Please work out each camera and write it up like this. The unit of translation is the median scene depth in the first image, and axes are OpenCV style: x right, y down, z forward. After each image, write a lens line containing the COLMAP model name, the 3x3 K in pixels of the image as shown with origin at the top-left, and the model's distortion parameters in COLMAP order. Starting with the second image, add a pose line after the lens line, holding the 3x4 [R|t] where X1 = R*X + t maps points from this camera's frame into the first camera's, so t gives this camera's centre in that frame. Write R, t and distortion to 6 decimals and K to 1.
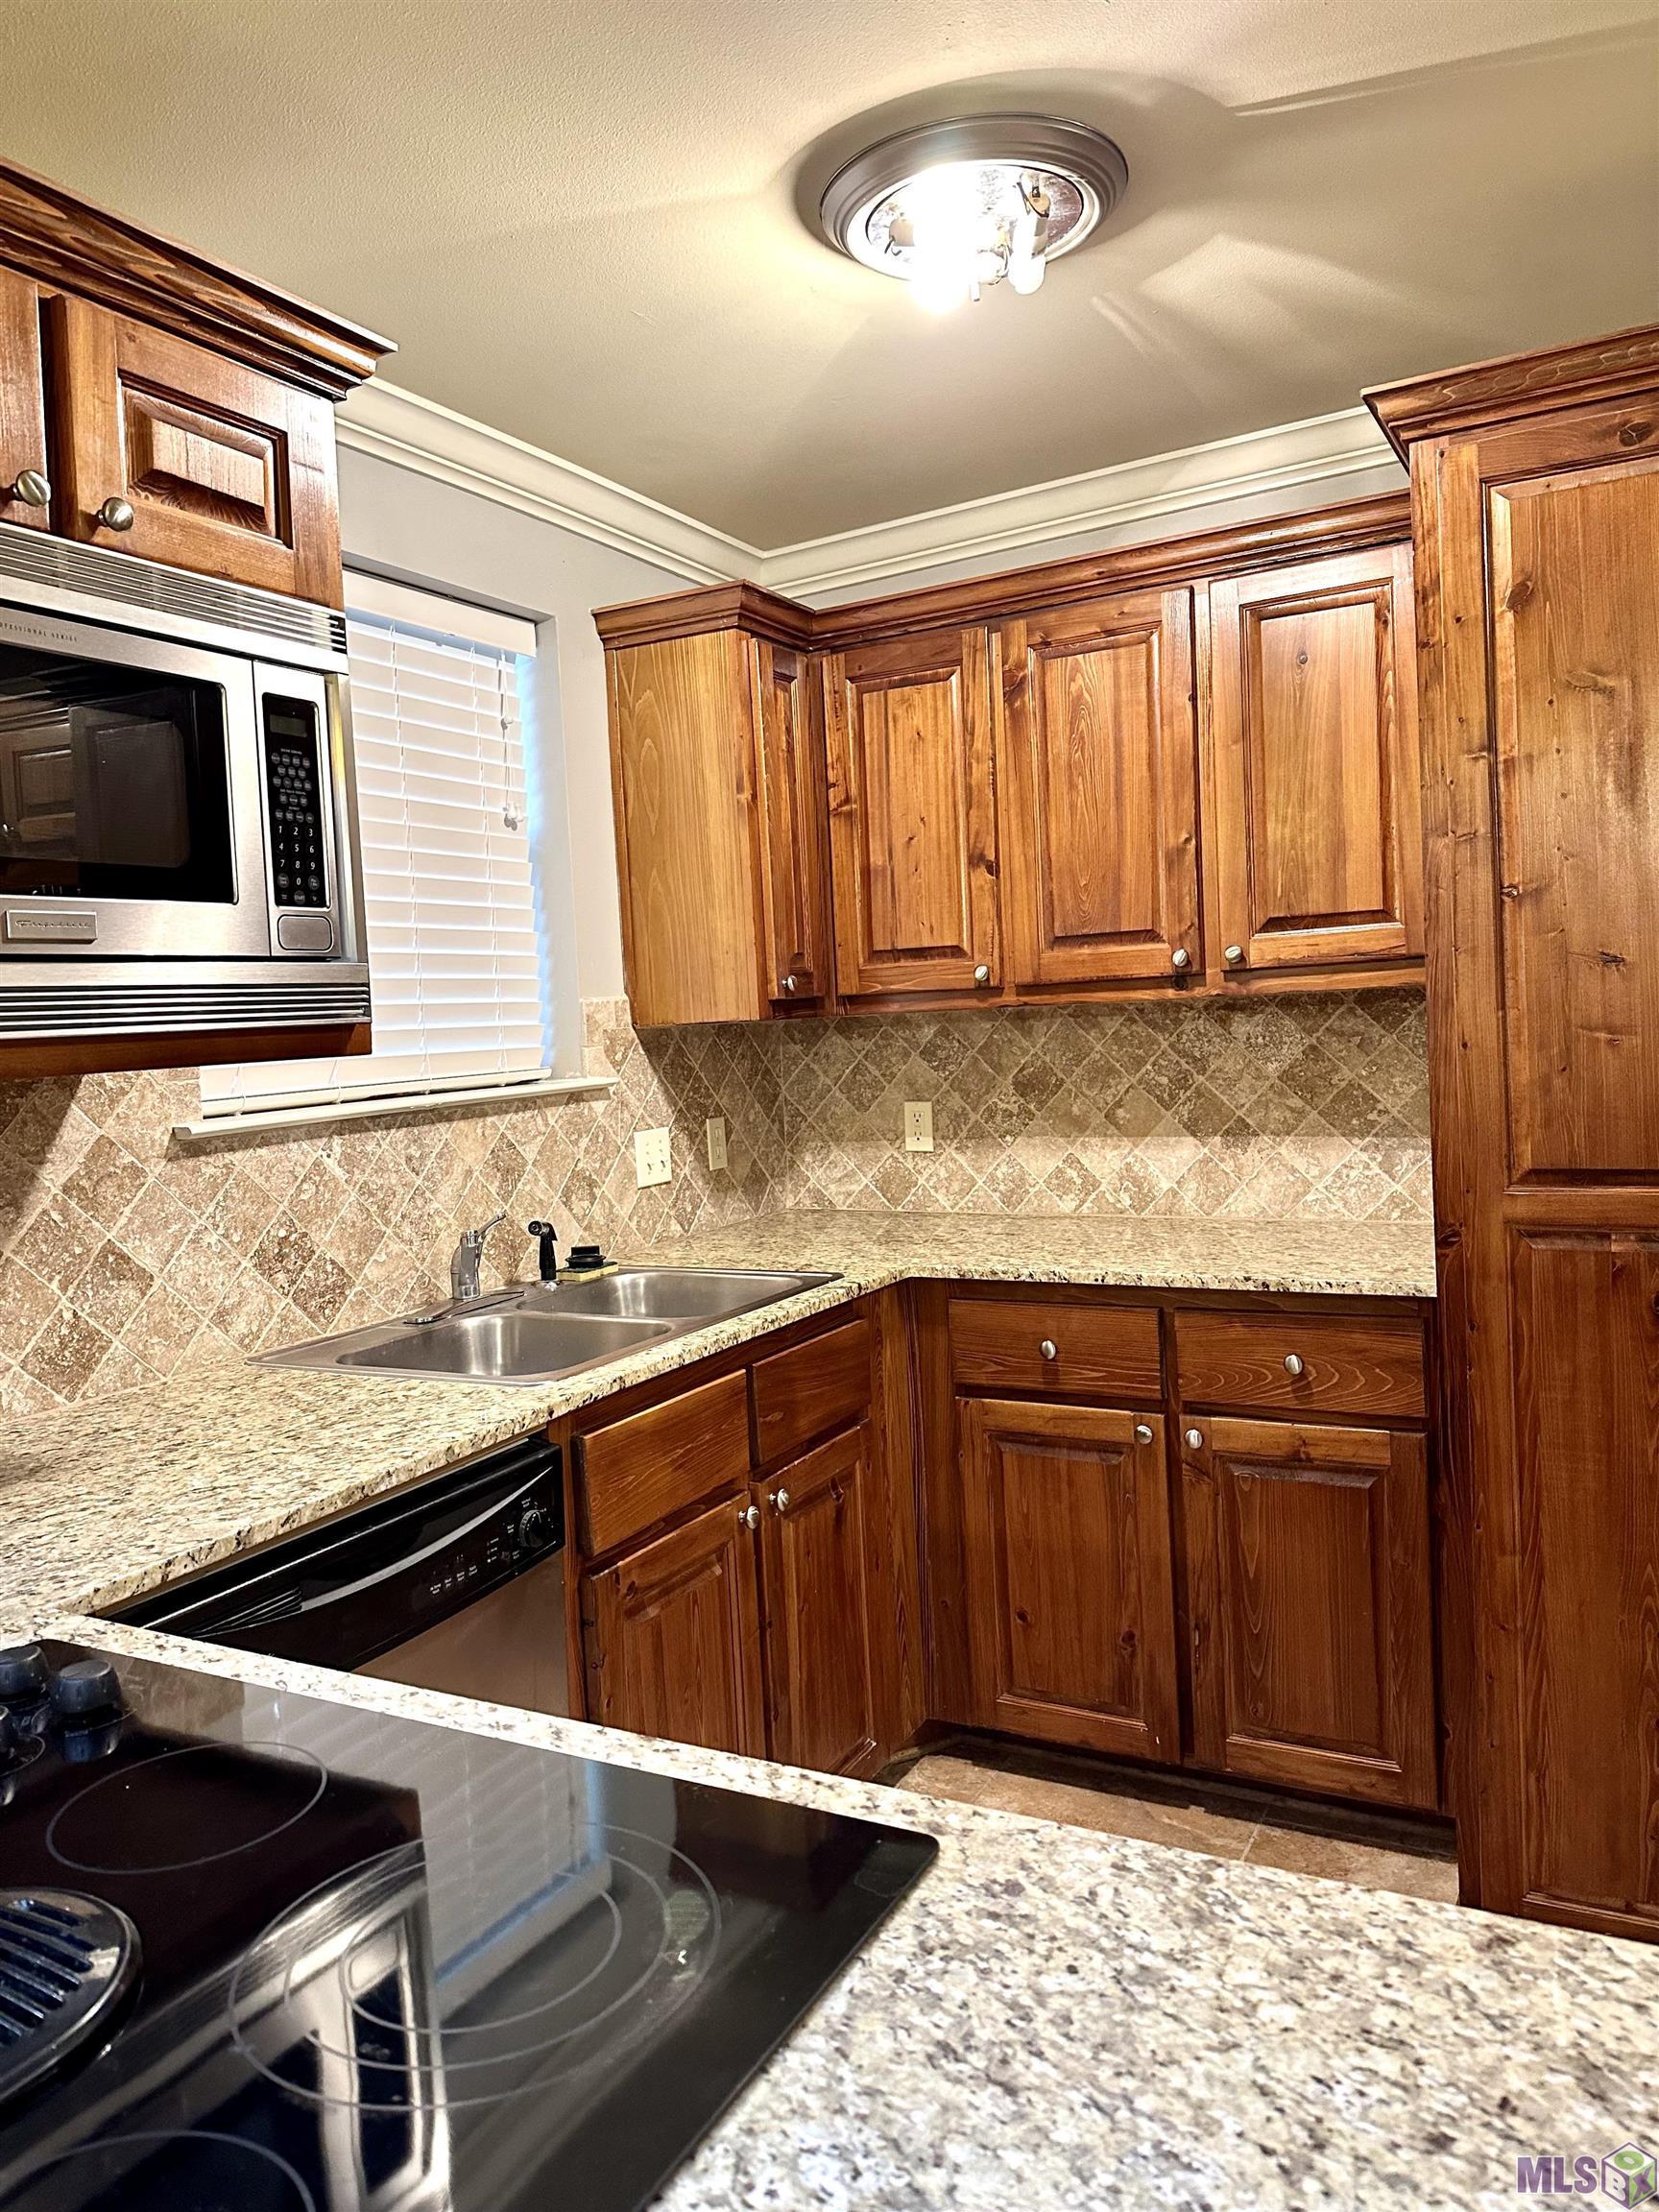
lens RADIAL K [[1506.6, 0, 813.3], [0, 1506.6, 1120.1], [0, 0, 1]] dist [0.032404, -0.051748]
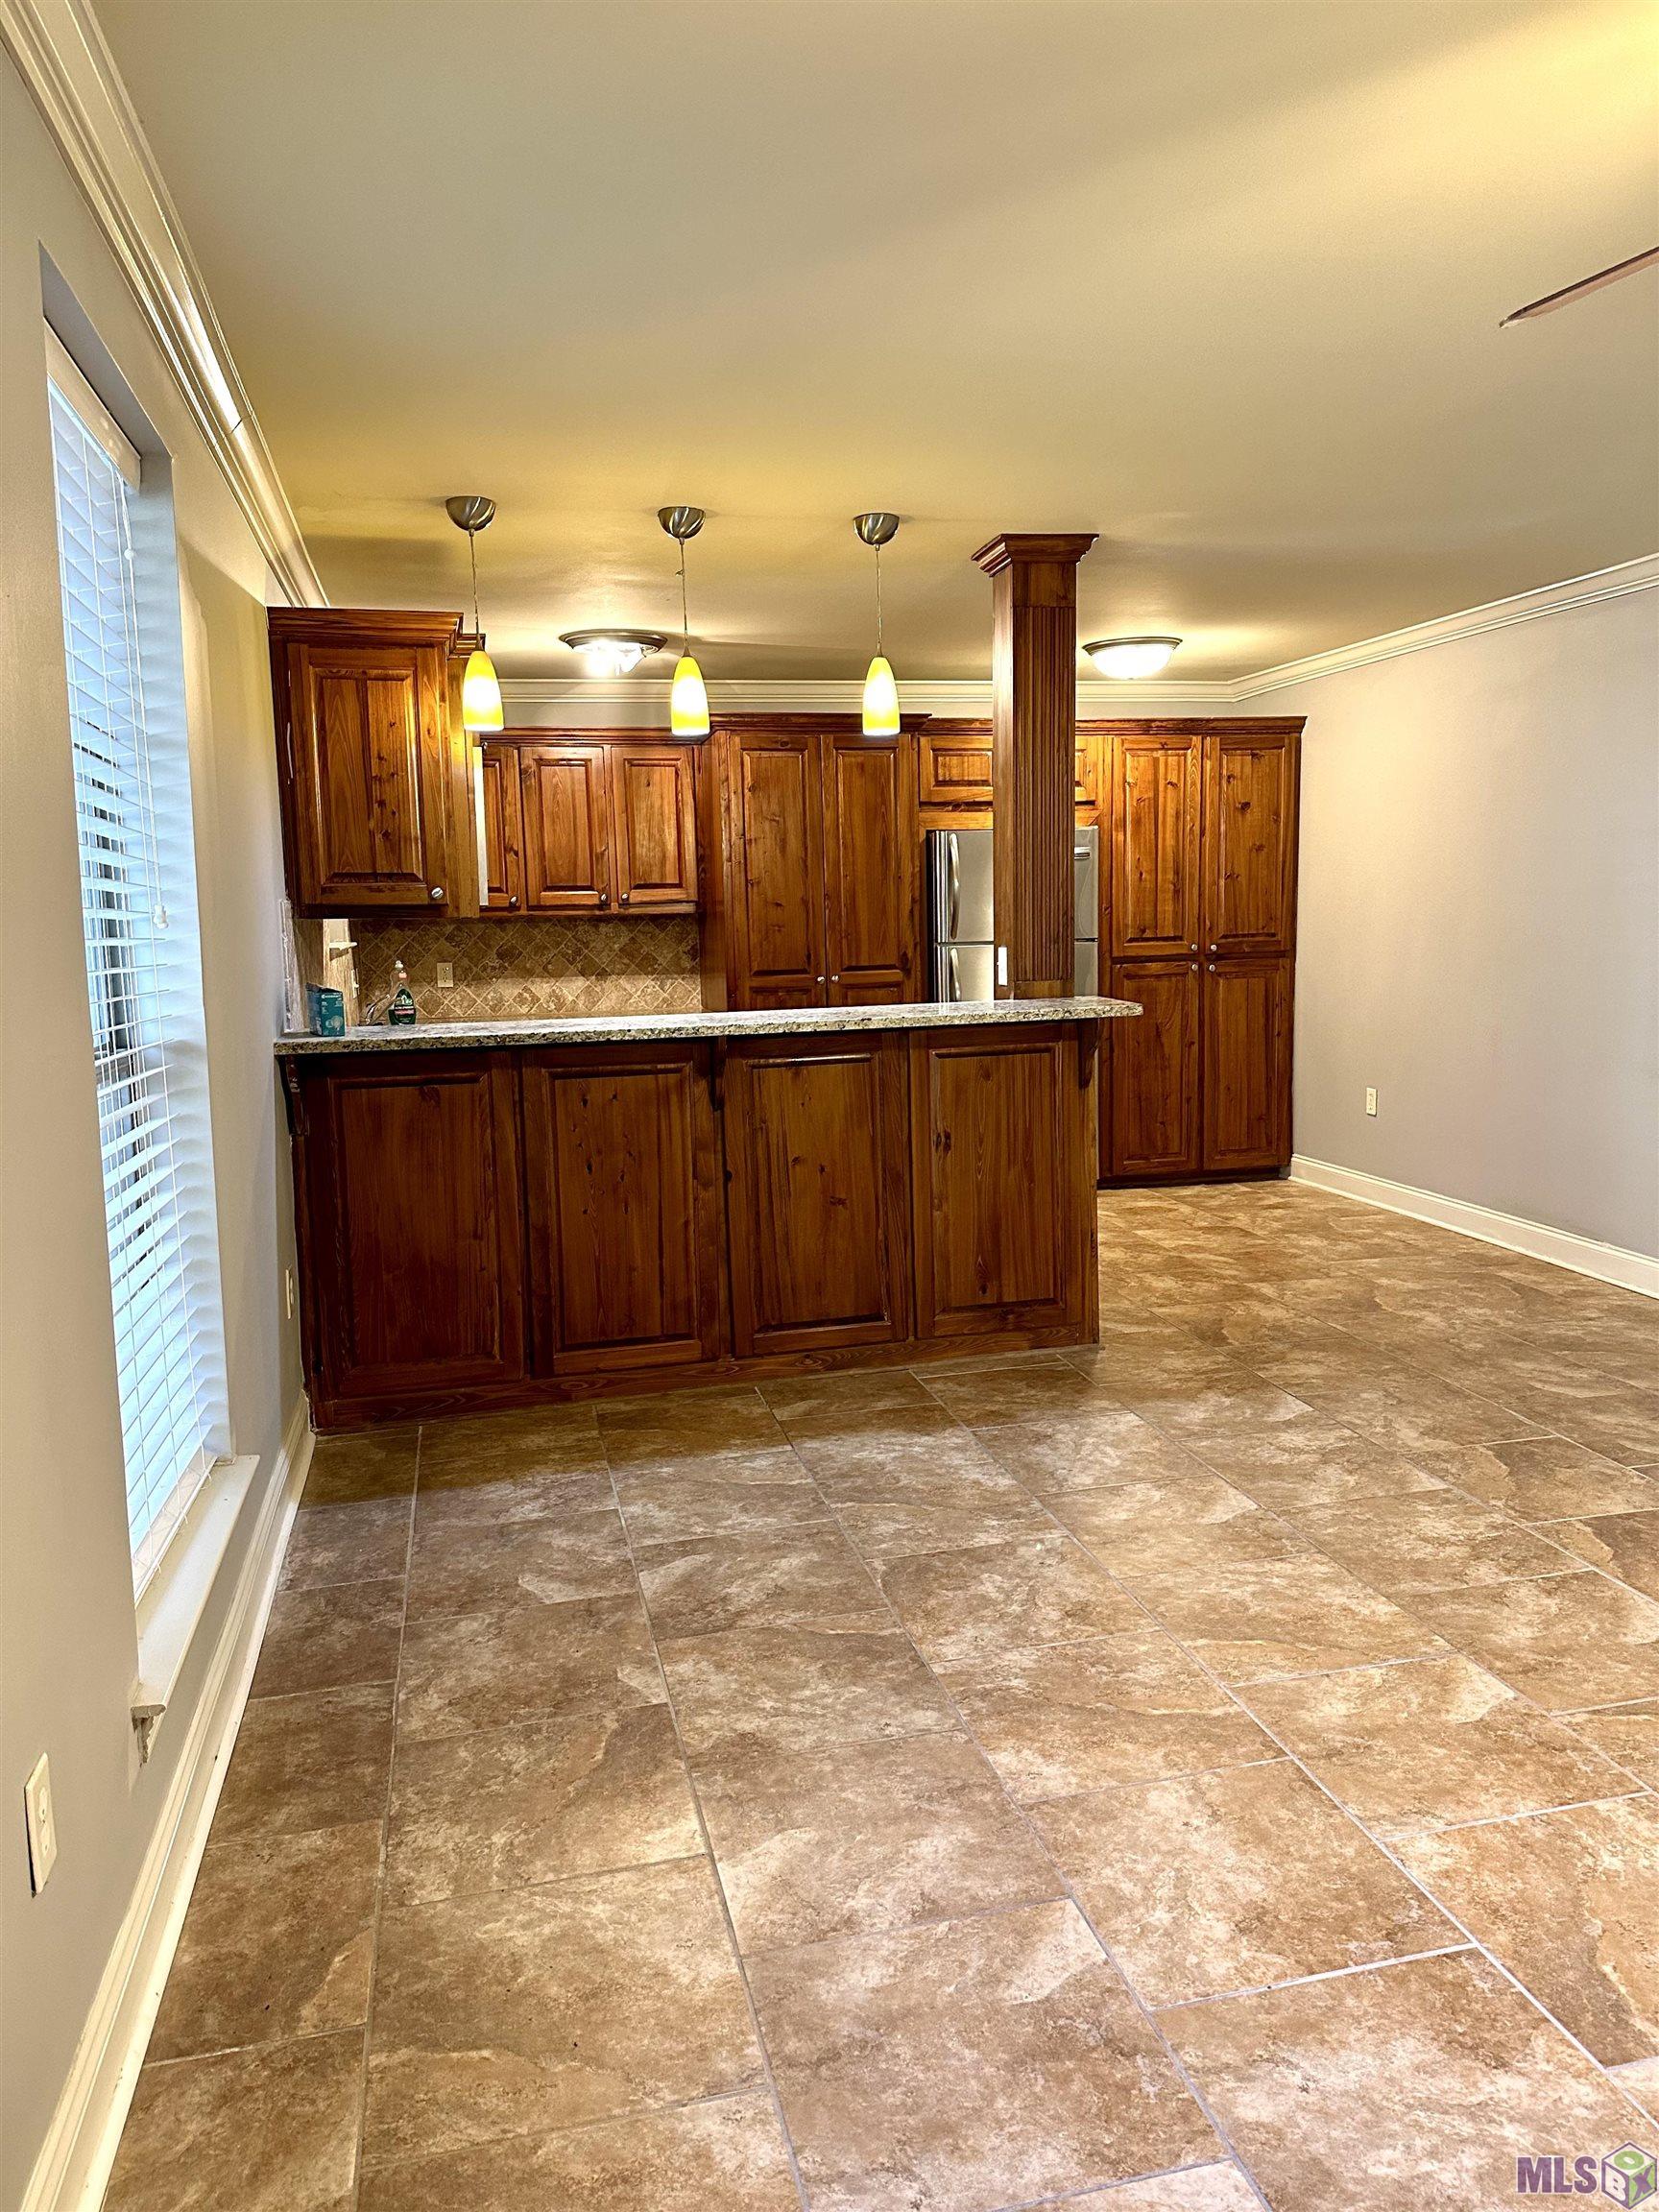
lens RADIAL K [[1506.6, 0, 812.8], [0, 1506.6, 1109.4], [0, 0, 1]] dist [0.032404, -0.051748]
pose [[0.723026, -0.044615, 0.689379, -1.098277], [0.035957, 0.998990, 0.026942, 0.165307], [-0.689885, 0.005308, 0.723900, -0.912852]]
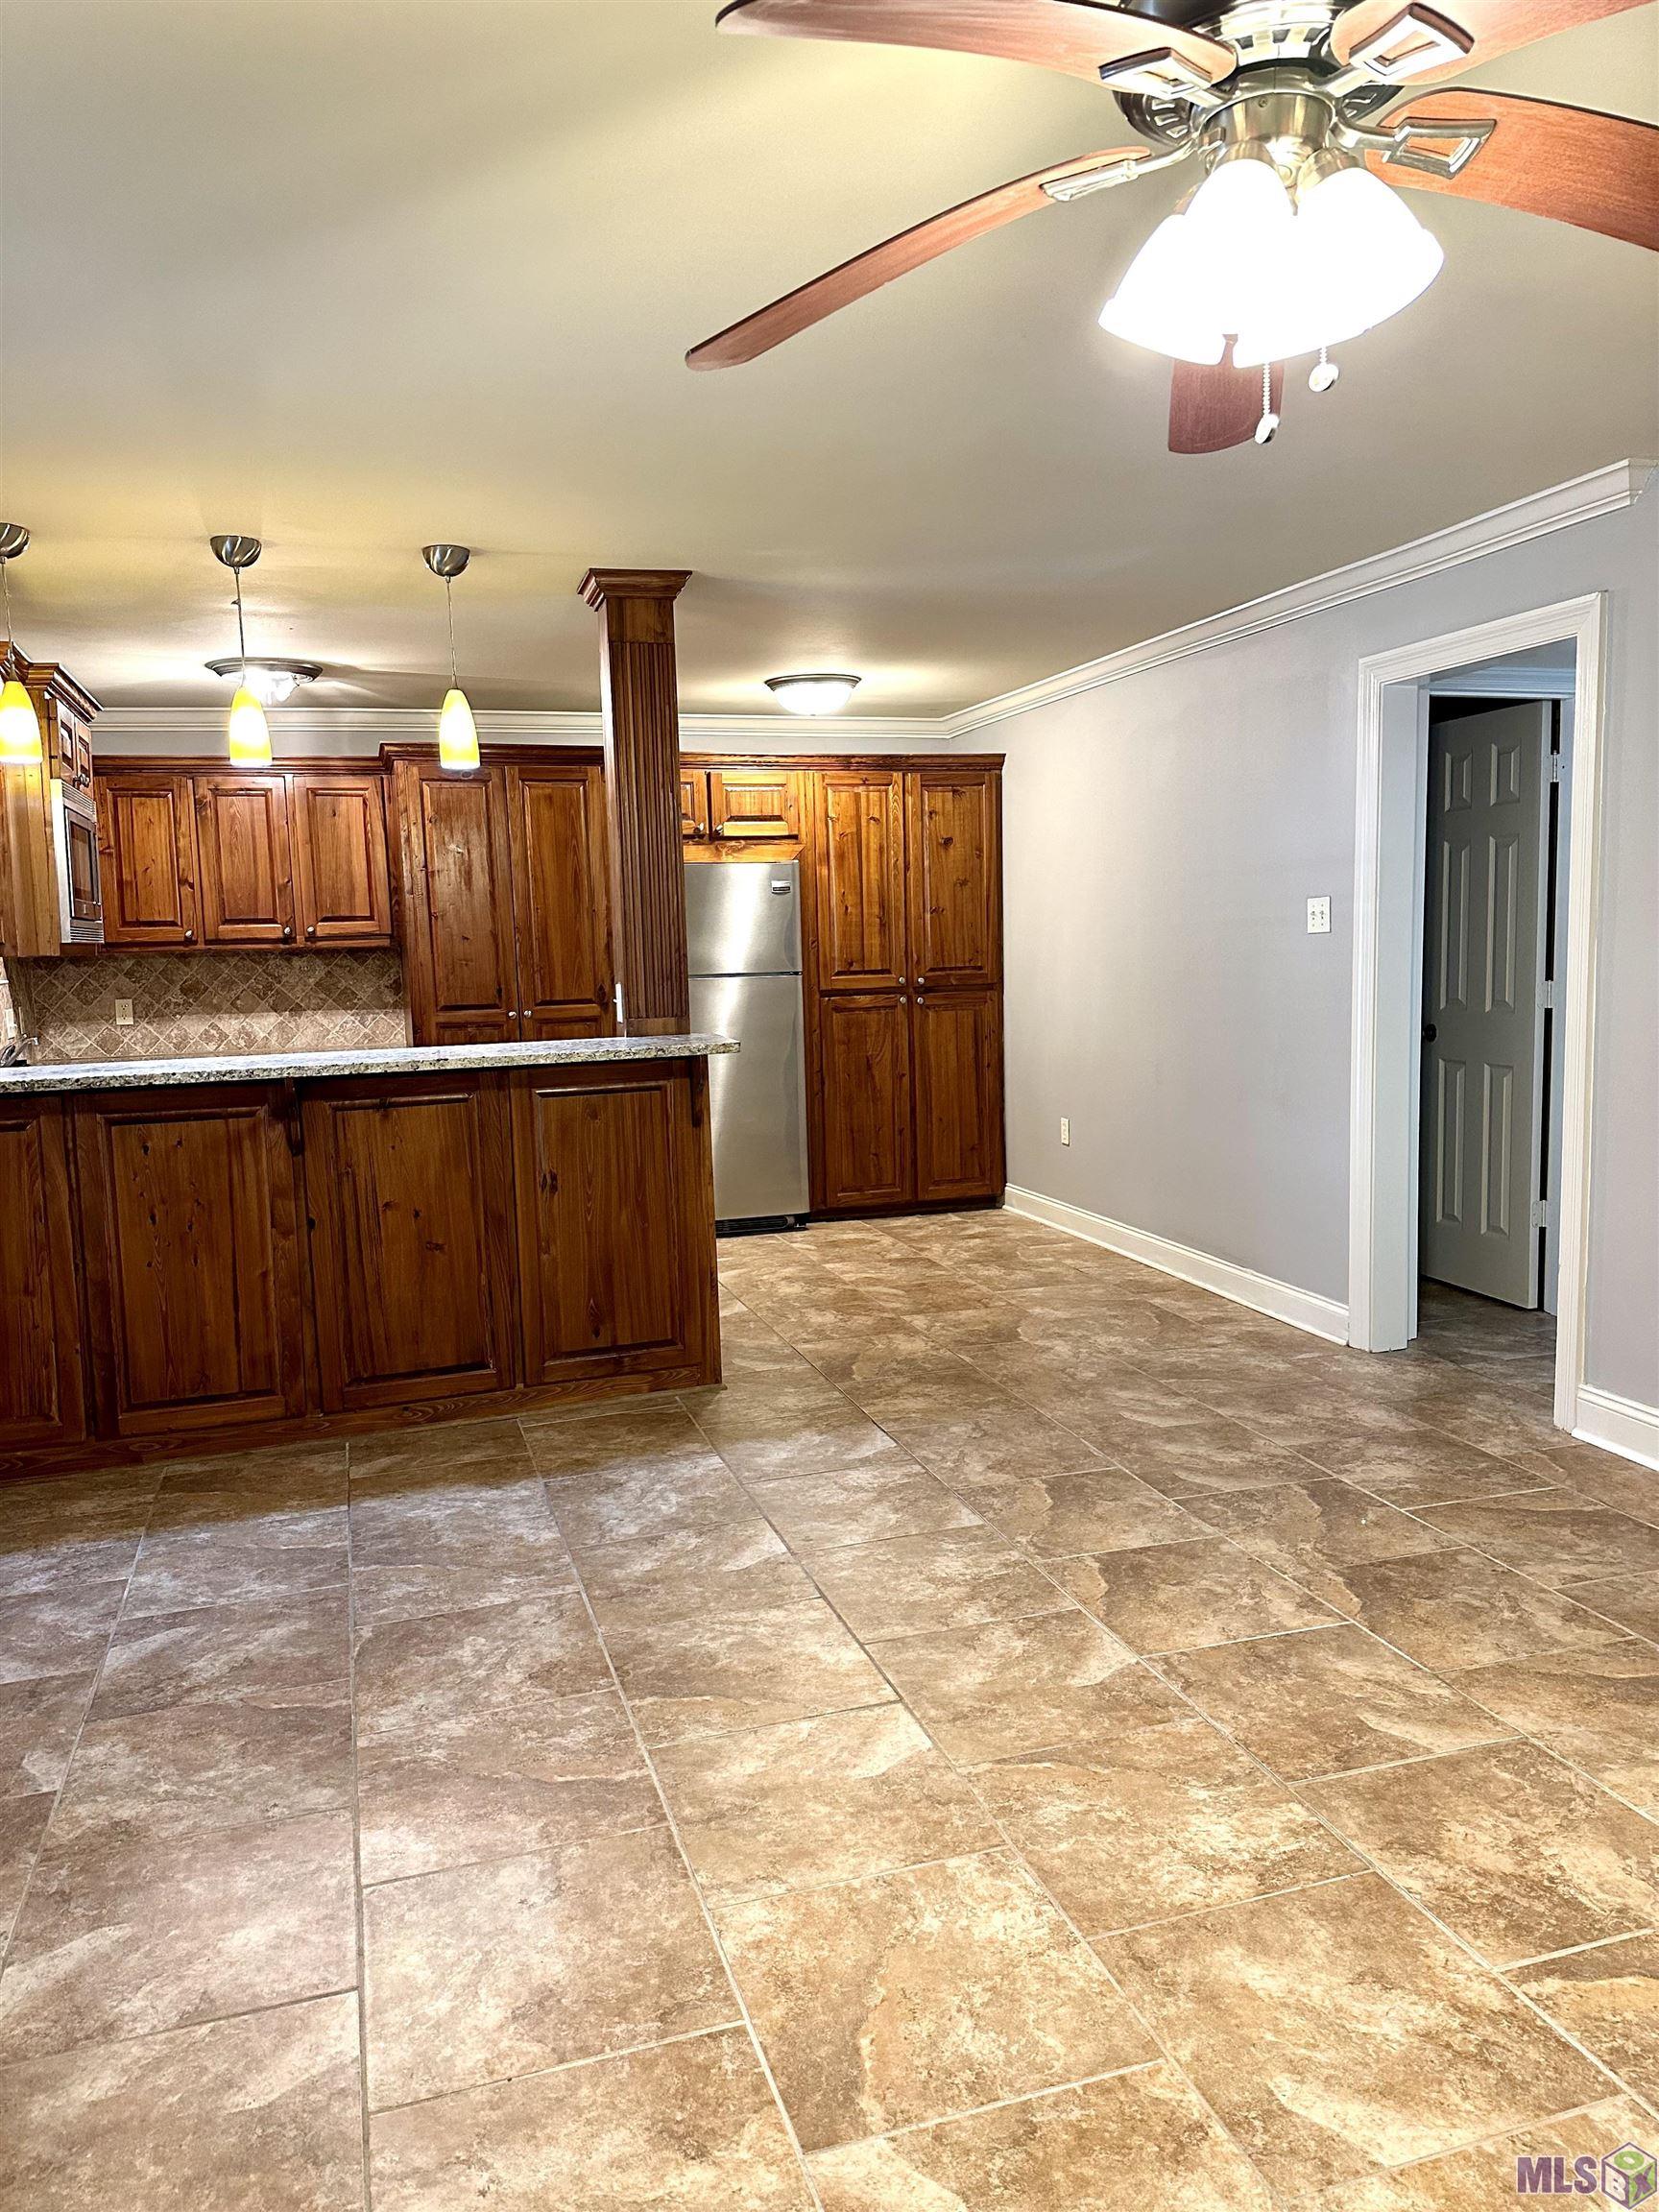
lens RADIAL K [[1506.6, 0, 832.6], [0, 1506.6, 1108.0], [0, 0, 1]] dist [0.032404, -0.051748]
pose [[0.661140, -0.040347, 0.749177, -0.889913], [0.046762, 0.998828, 0.012525, 0.163914], [-0.748804, 0.026753, 0.662251, -1.099333]]
